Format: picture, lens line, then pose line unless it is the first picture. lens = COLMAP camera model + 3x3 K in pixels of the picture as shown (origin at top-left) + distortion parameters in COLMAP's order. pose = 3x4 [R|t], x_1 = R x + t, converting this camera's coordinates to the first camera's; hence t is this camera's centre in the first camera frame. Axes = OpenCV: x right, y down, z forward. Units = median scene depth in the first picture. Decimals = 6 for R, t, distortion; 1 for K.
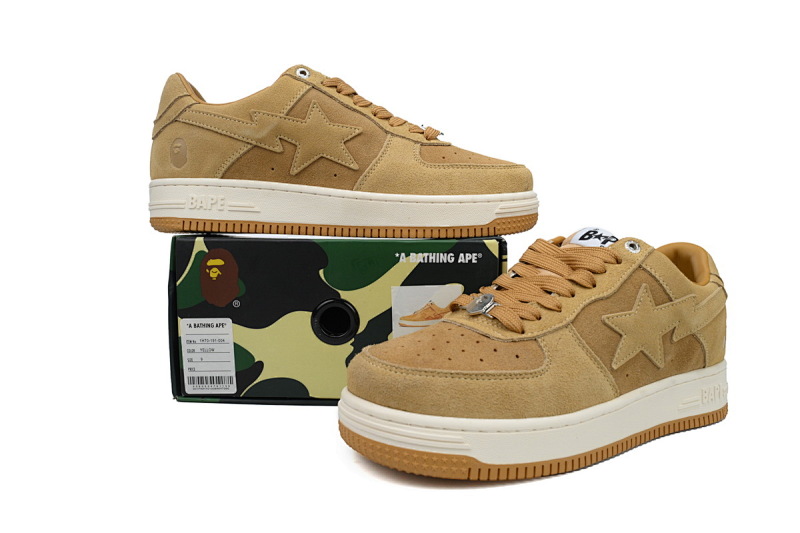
lens RADIAL K [[617.7, 0, 400.0], [0, 617.7, 266.5], [0, 0, 1]] dist [0.007812, -0.004179]
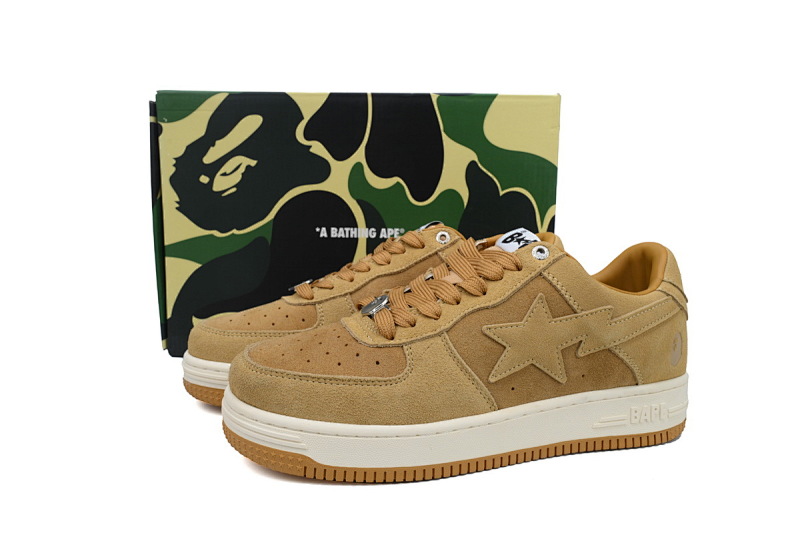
lens RADIAL K [[617.7, 0, 400.0], [0, 617.7, 266.5], [0, 0, 1]] dist [0.007812, -0.004179]
pose [[0.960479, 0.035096, -0.276131, 0.463996], [-0.018301, 0.997835, 0.063167, -0.070717], [0.277750, -0.055618, 0.959042, 0.046292]]
